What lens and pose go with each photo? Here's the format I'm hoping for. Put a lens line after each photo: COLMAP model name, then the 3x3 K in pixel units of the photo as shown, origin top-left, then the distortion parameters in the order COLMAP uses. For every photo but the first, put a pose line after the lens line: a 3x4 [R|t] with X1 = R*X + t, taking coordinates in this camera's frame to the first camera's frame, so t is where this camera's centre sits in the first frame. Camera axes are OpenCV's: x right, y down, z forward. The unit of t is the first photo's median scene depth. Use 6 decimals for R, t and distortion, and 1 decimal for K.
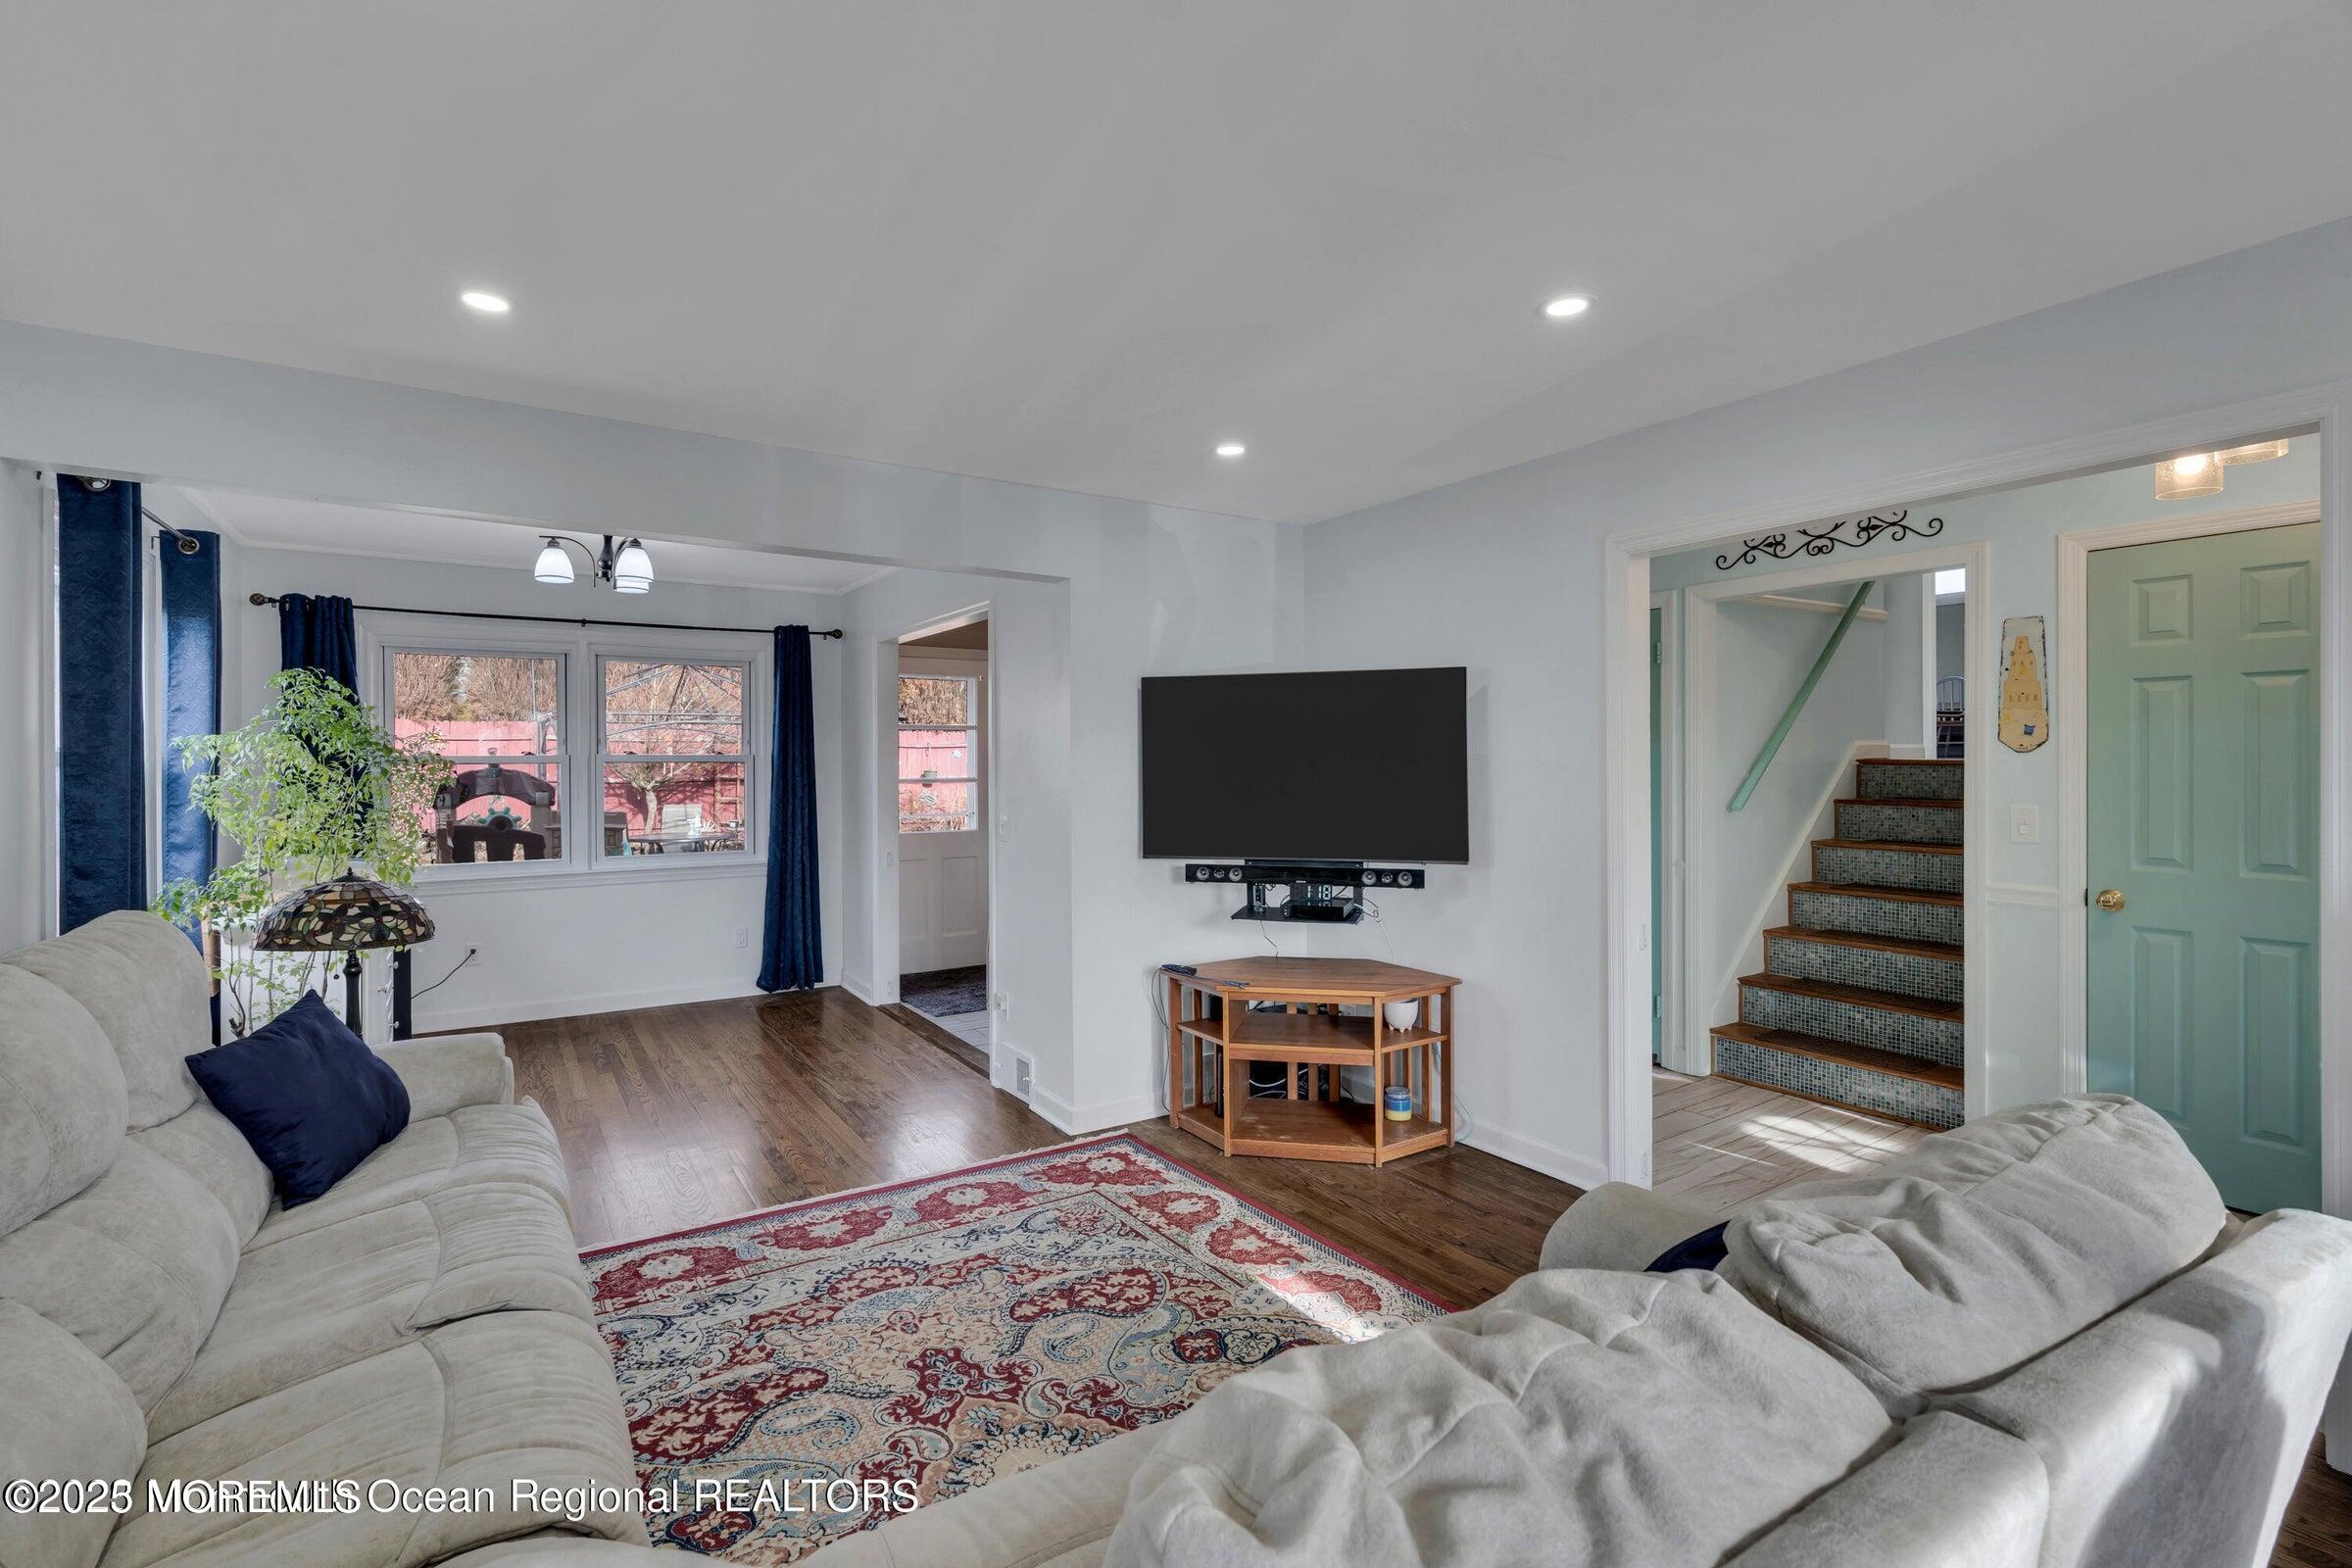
lens RADIAL K [[1057.0, 0, 1167.2], [0, 1057.0, 771.8], [0, 0, 1]] dist [-0.011861, 0.006106]
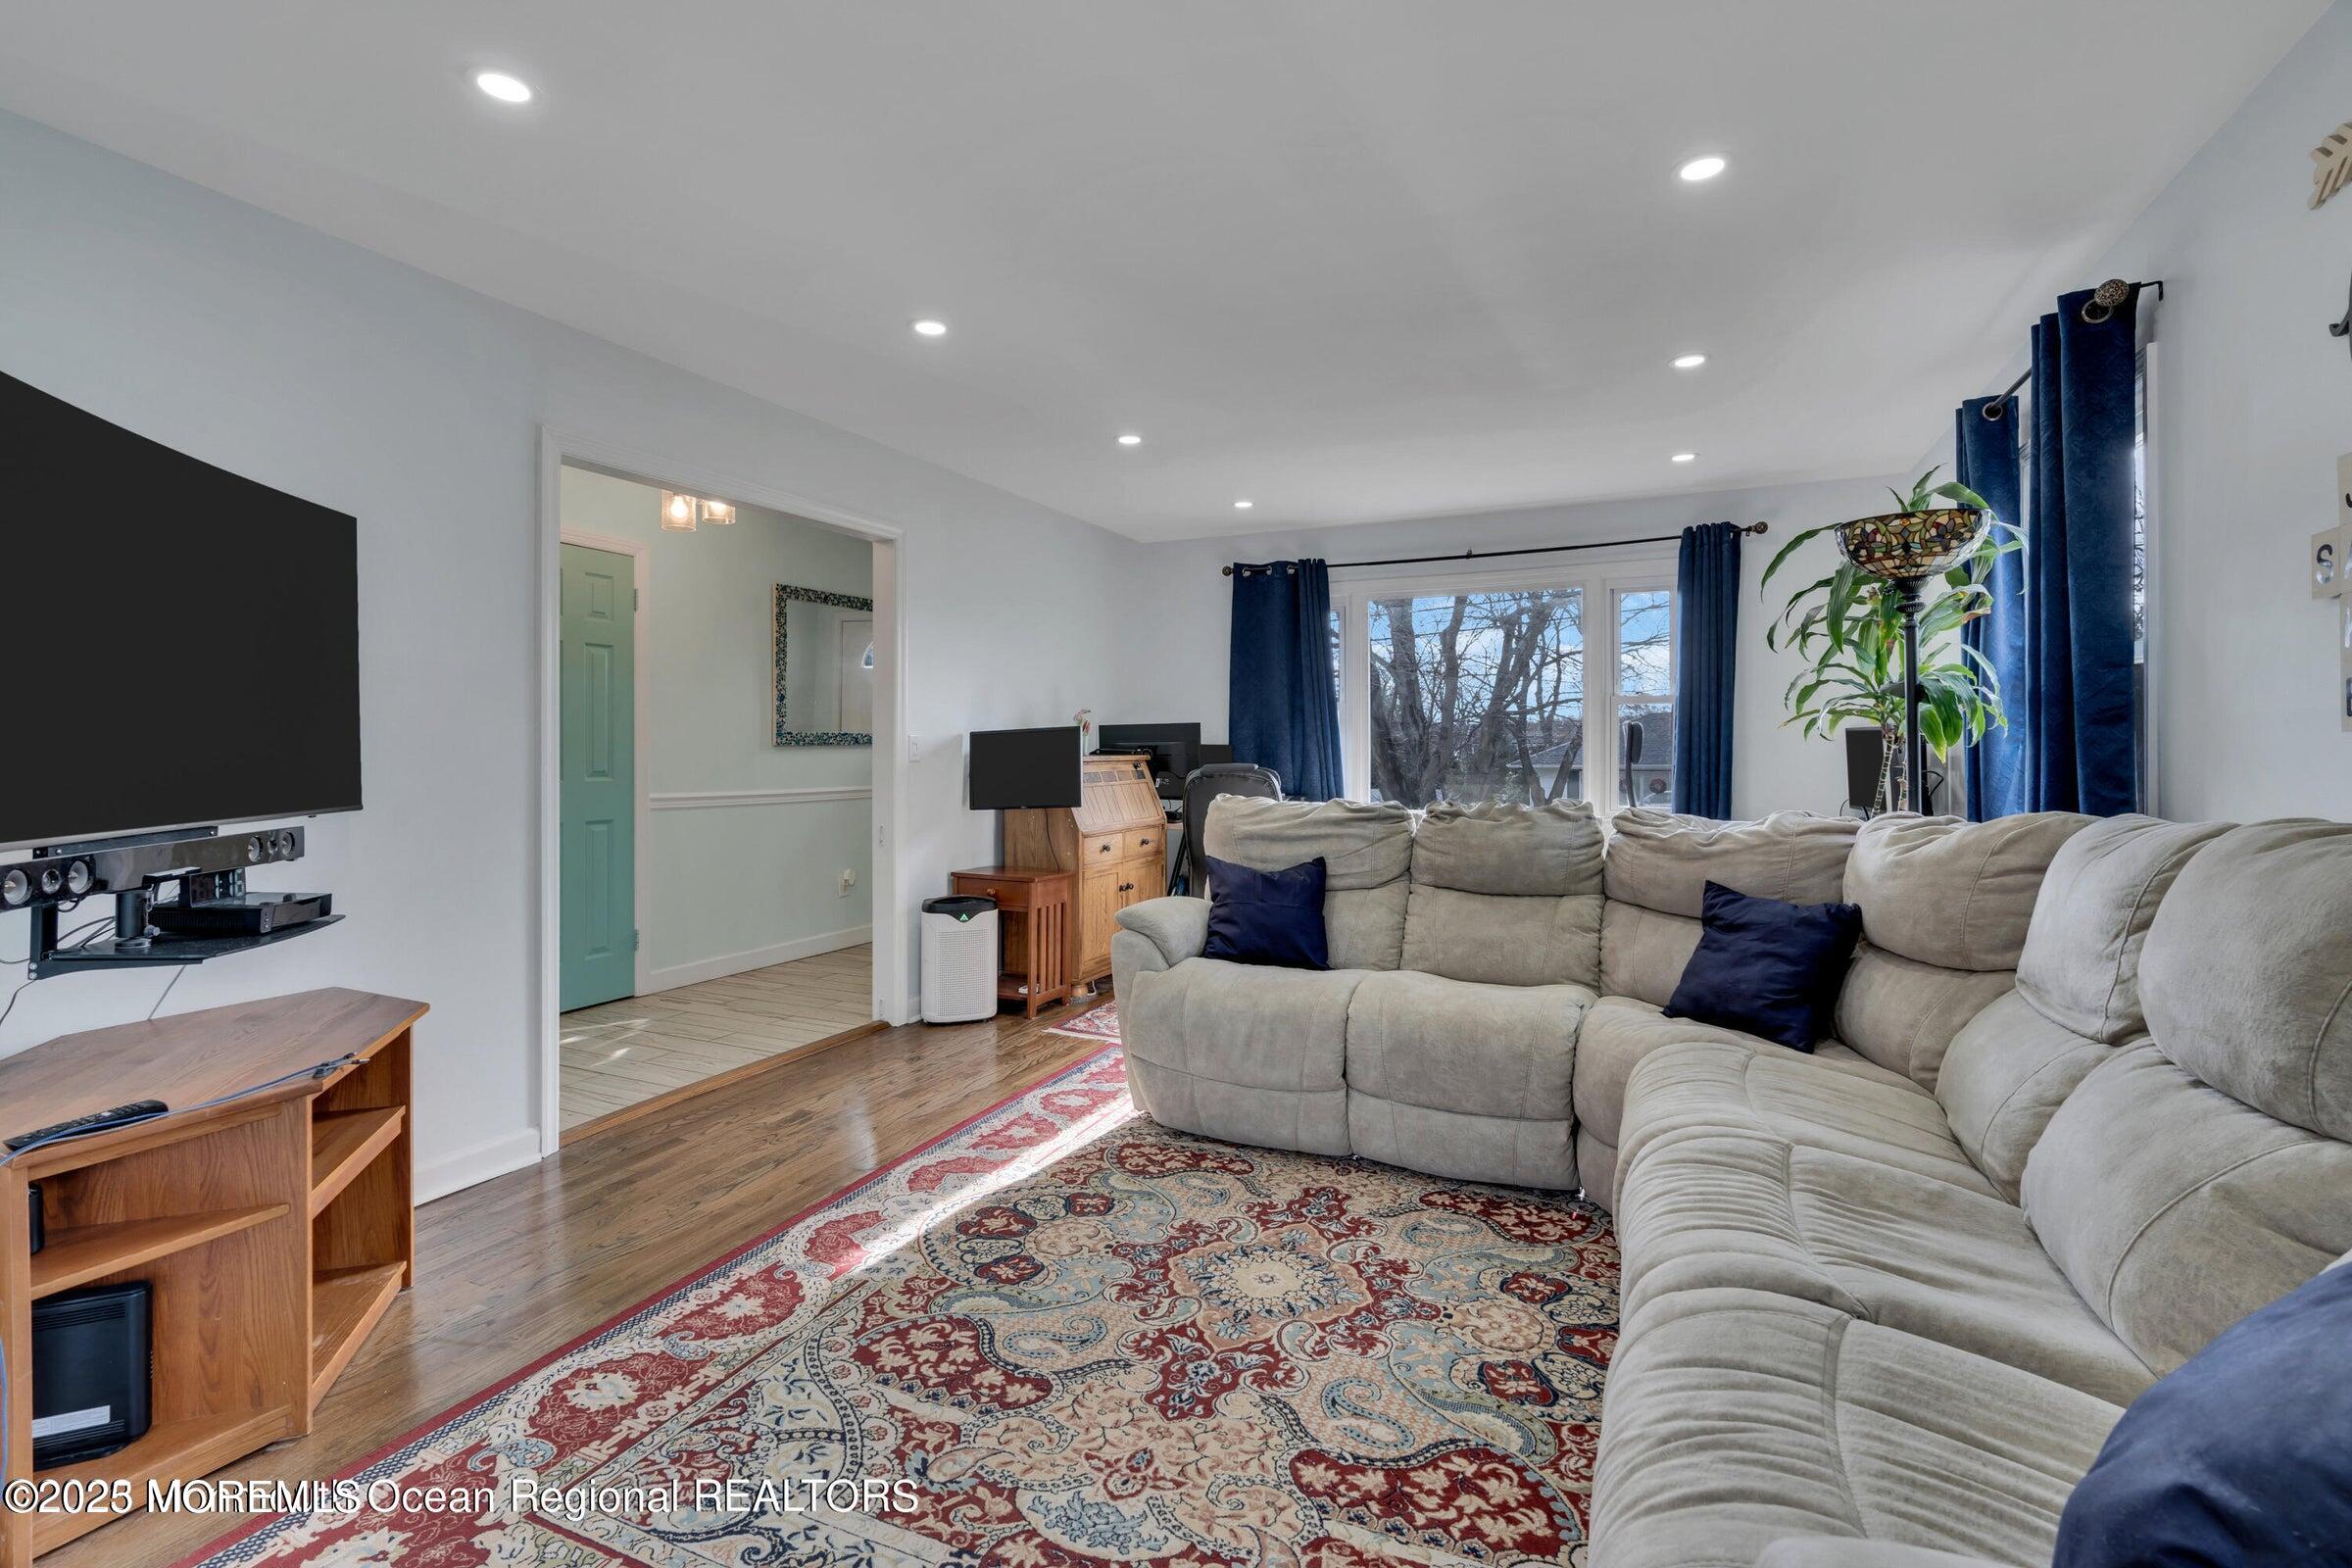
lens RADIAL K [[1067.4, 0, 1167.9], [0, 1067.4, 751.9], [0, 0, 1]] dist [-0.013996, 0.006886]
pose [[-0.532122, 0.004136, 0.846658, -0.750978], [0.011321, 0.999933, 0.002230, 0.072668], [-0.846592, 0.010772, -0.532133, 1.220180]]
